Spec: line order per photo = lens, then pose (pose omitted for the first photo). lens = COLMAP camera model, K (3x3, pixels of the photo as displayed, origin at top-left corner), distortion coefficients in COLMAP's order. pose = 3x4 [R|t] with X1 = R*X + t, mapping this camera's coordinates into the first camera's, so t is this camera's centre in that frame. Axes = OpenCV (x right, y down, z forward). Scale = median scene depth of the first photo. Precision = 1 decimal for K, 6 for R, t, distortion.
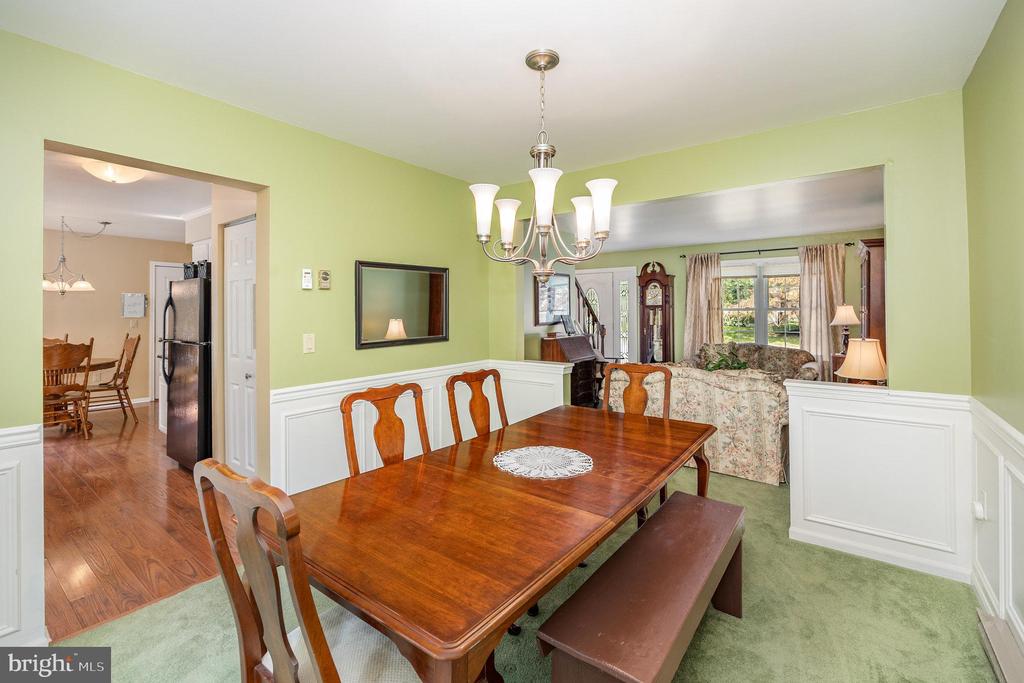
lens RADIAL K [[444.0, 0, 512.8], [0, 444.0, 307.3], [0, 0, 1]] dist [-0.010186, -0.001277]
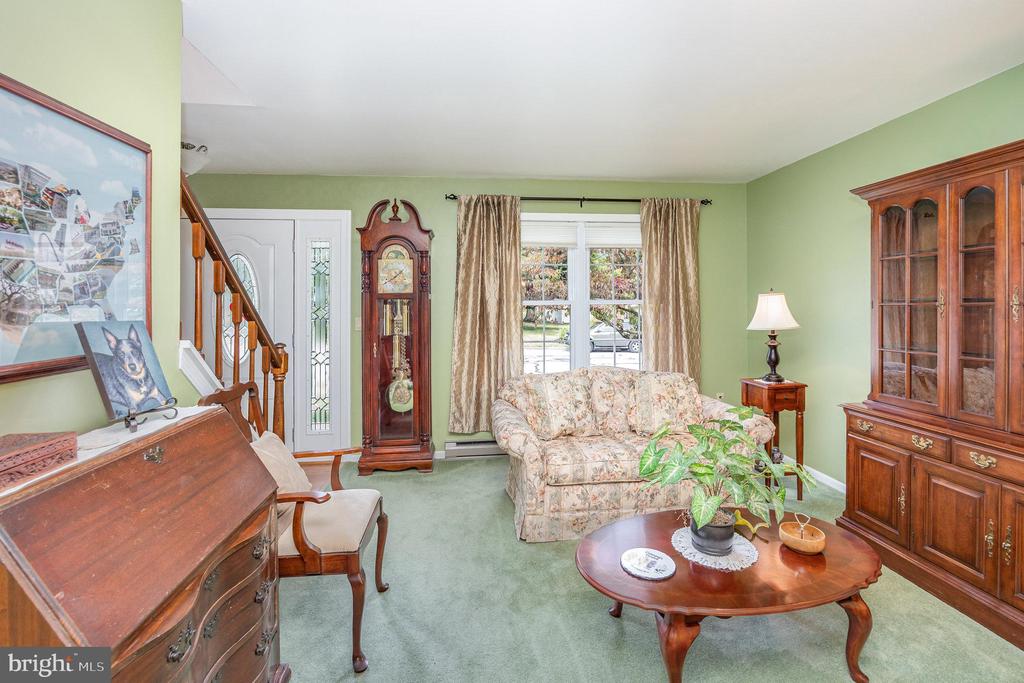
lens RADIAL K [[444.0, 0, 519.2], [0, 444.0, 303.6], [0, 0, 1]] dist [-0.010186, -0.001277]
pose [[0.723618, 0.001153, 0.690200, 0.097522], [-0.004374, 0.999986, 0.002915, 0.004627], [-0.690187, -0.005128, 0.723613, 0.615752]]
